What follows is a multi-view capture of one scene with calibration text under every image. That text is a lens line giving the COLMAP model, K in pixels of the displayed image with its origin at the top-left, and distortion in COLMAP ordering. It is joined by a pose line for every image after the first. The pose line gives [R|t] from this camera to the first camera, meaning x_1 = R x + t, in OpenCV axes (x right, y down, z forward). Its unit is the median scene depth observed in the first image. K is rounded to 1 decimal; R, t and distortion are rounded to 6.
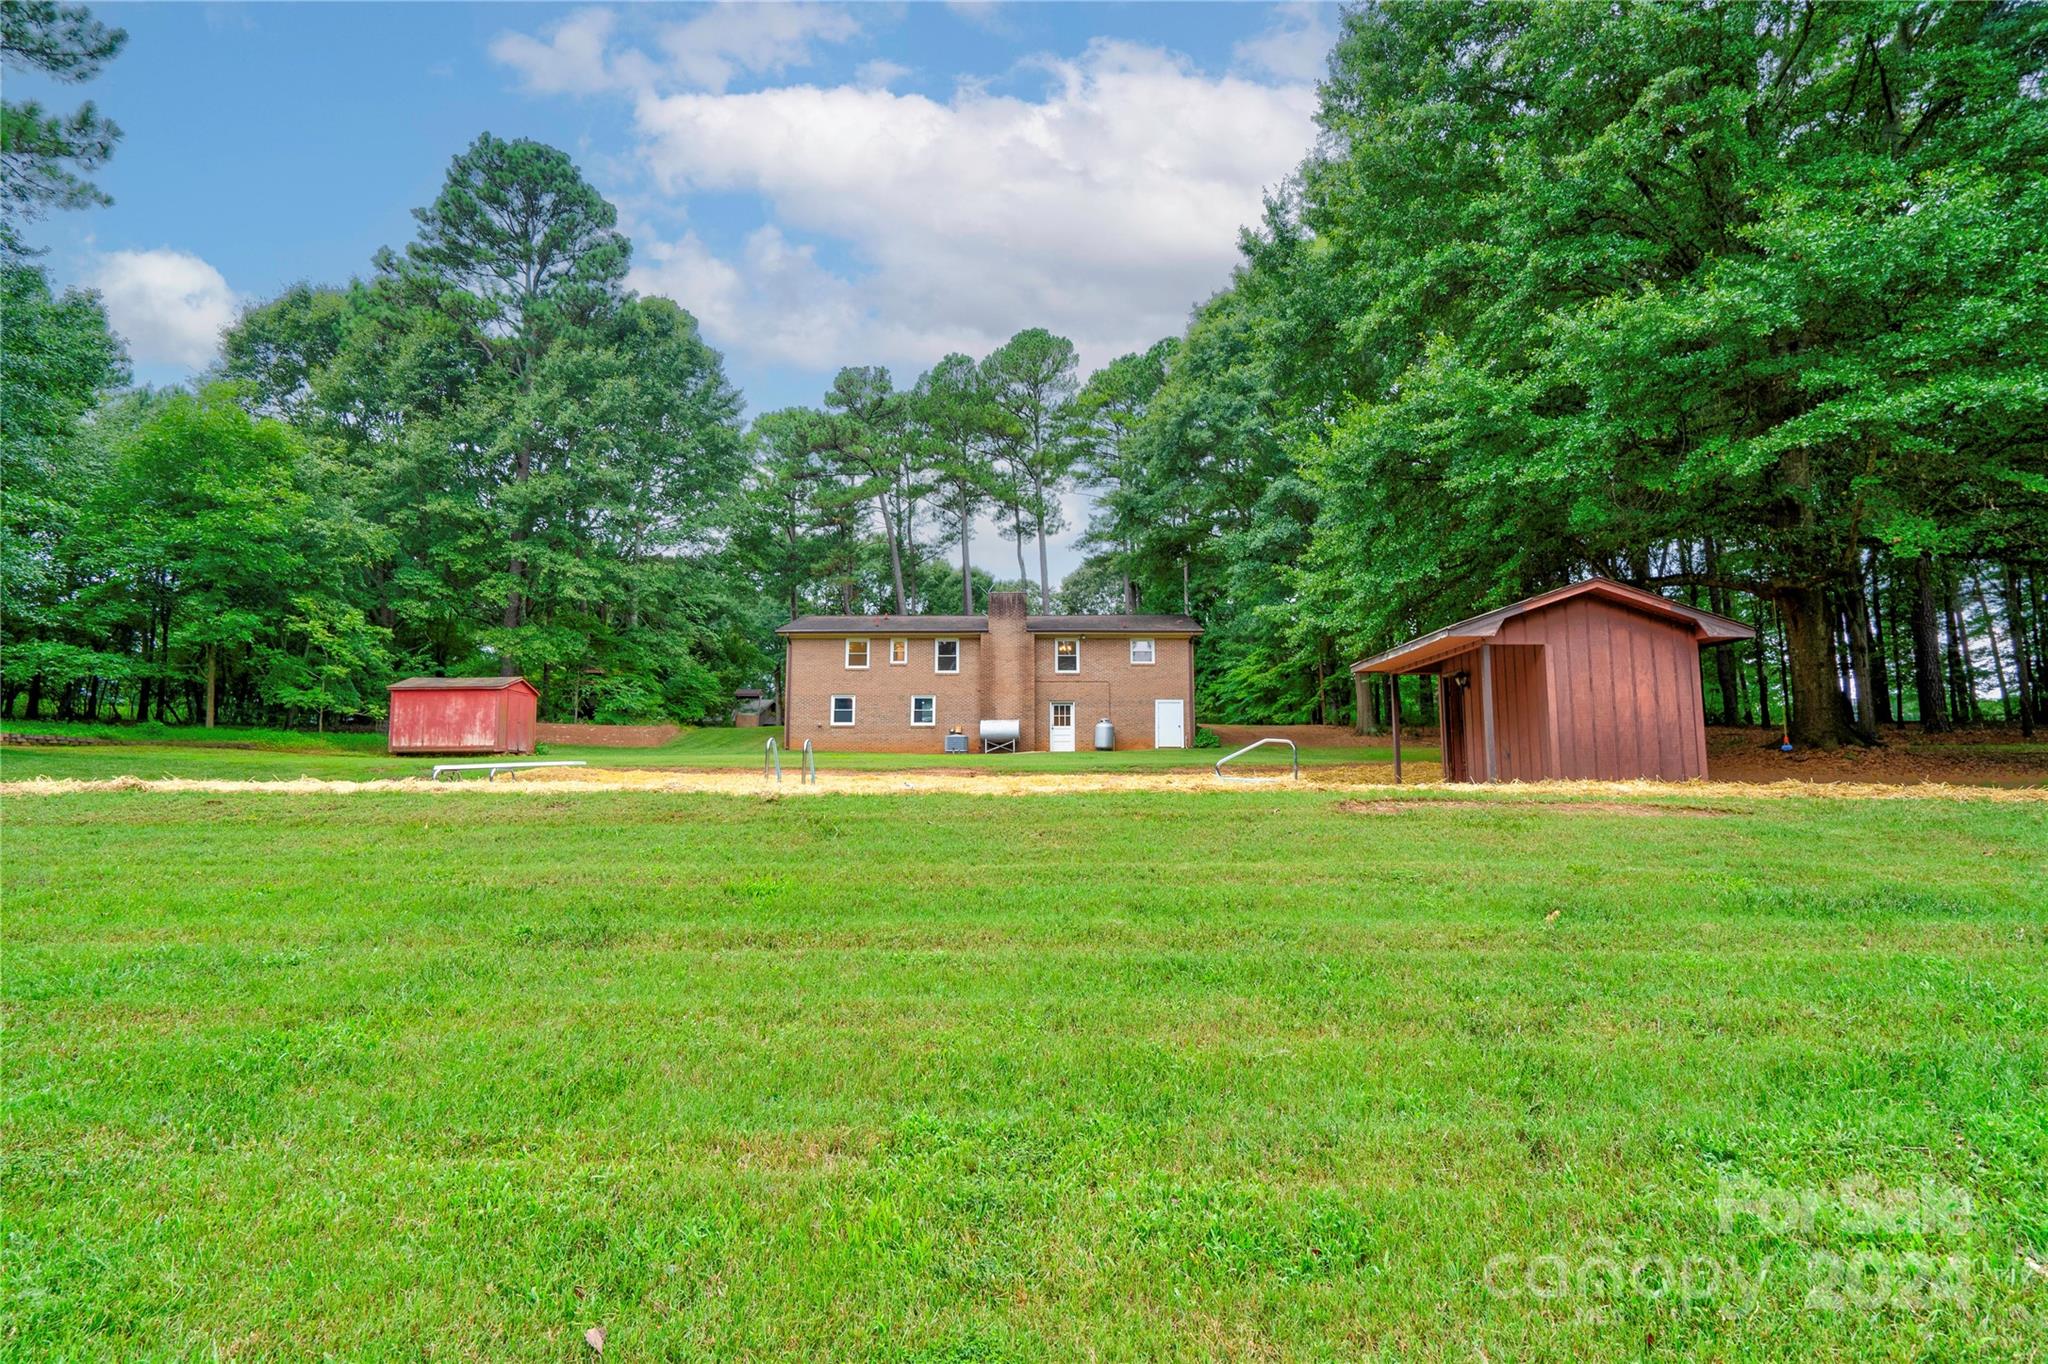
lens RADIAL K [[984.4, 0, 1008.2], [0, 984.4, 660.2], [0, 0, 1]] dist [-0.030023, 0.032075]
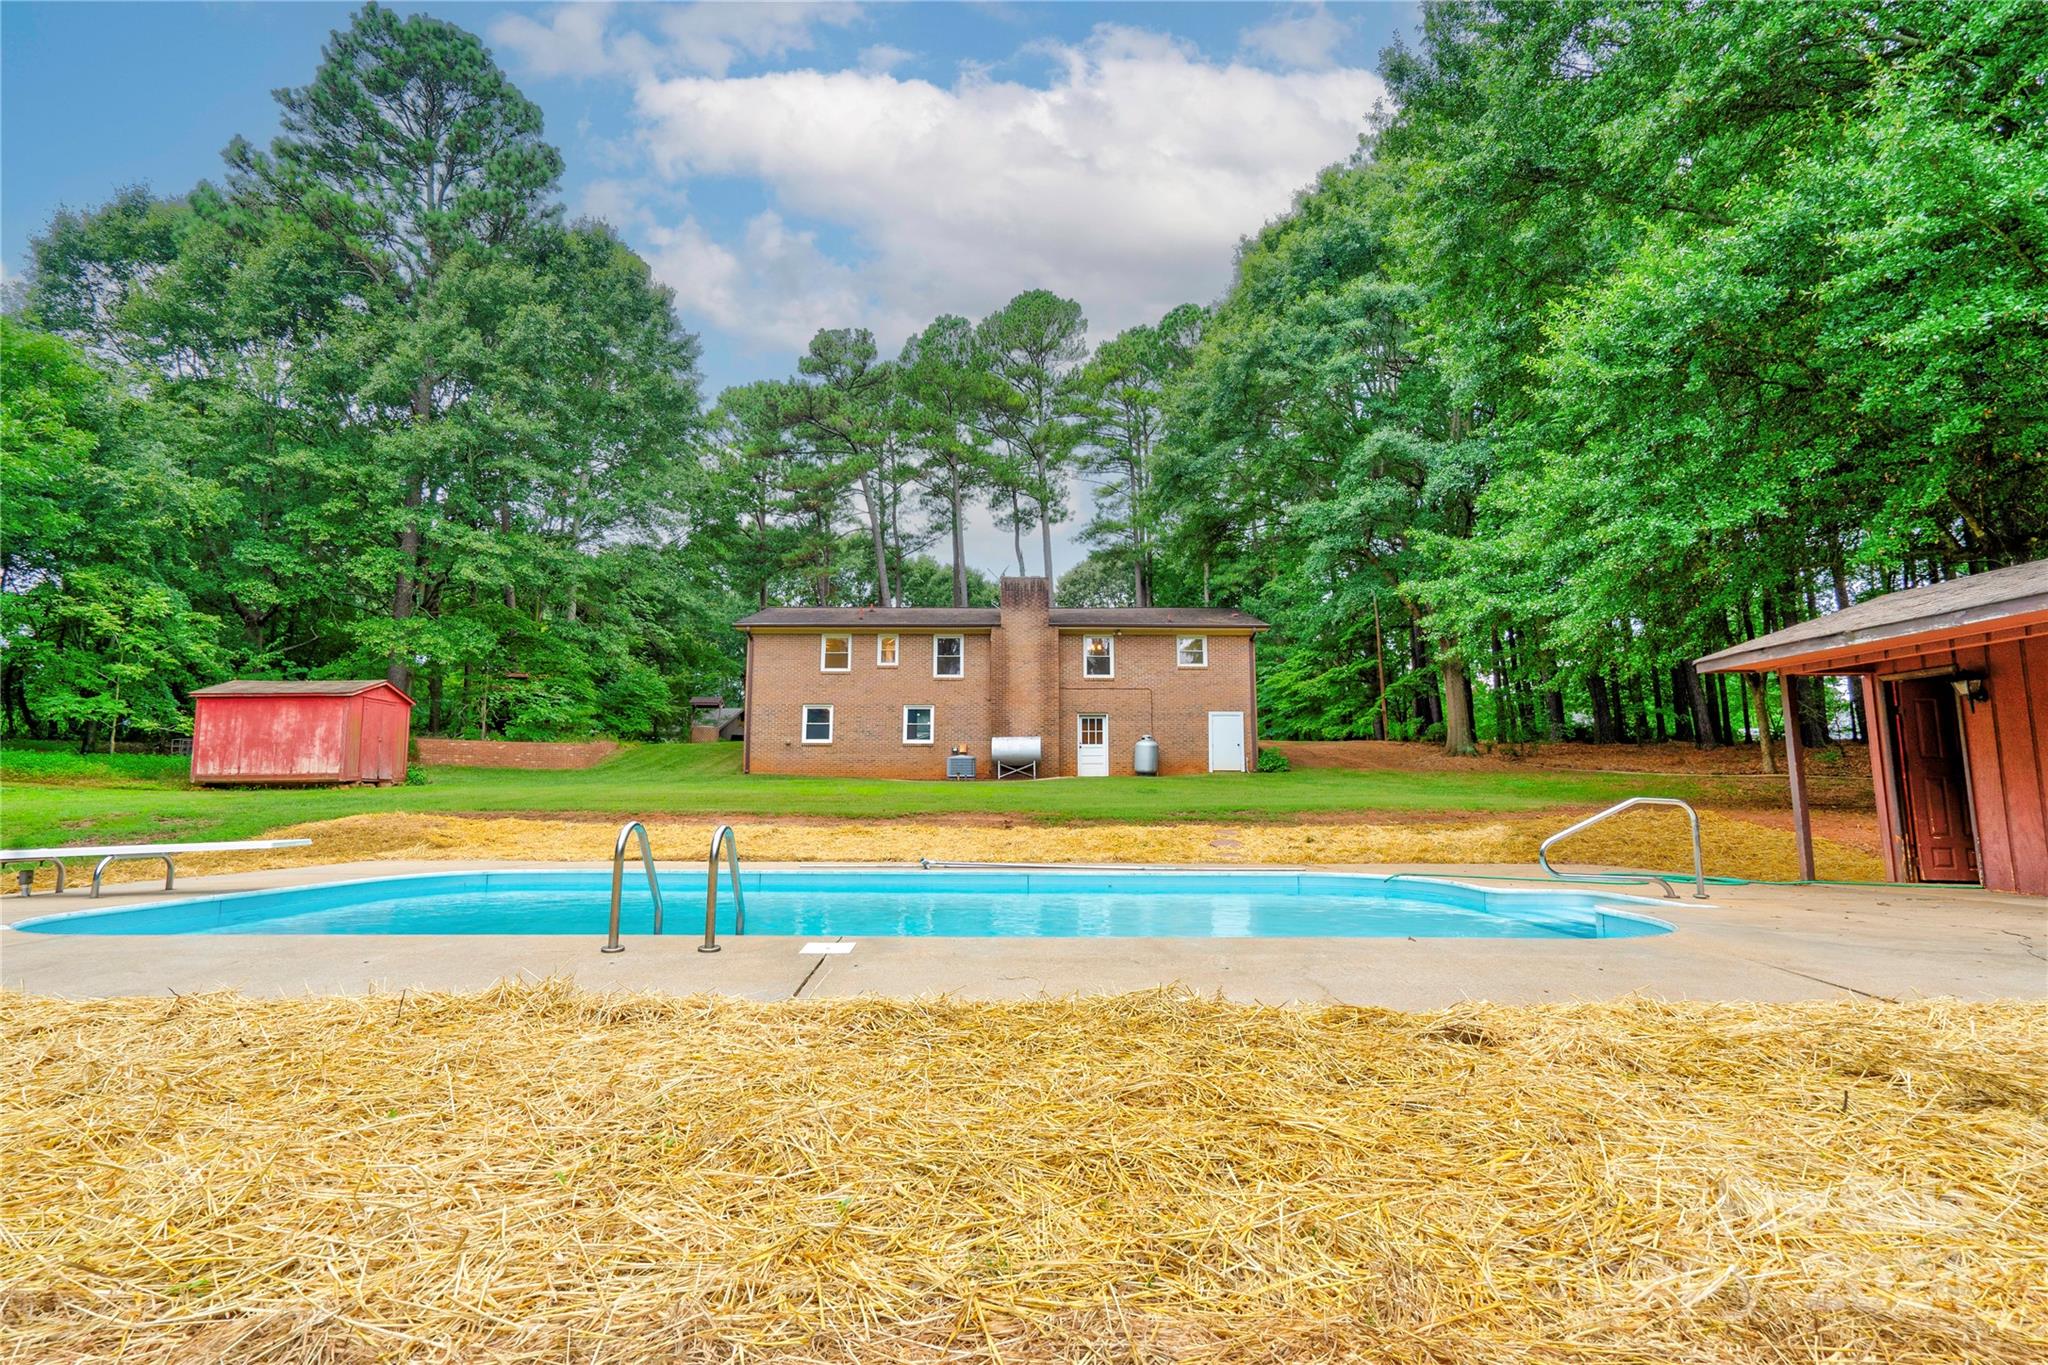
lens RADIAL K [[984.4, 0, 1008.2], [0, 984.4, 660.7], [0, 0, 1]] dist [-0.030023, 0.032075]
pose [[0.999705, 0.003472, 0.024028, -0.030719], [-0.003274, 0.999960, -0.008266, 0.005441], [-0.024056, 0.008185, 0.999677, 0.186995]]
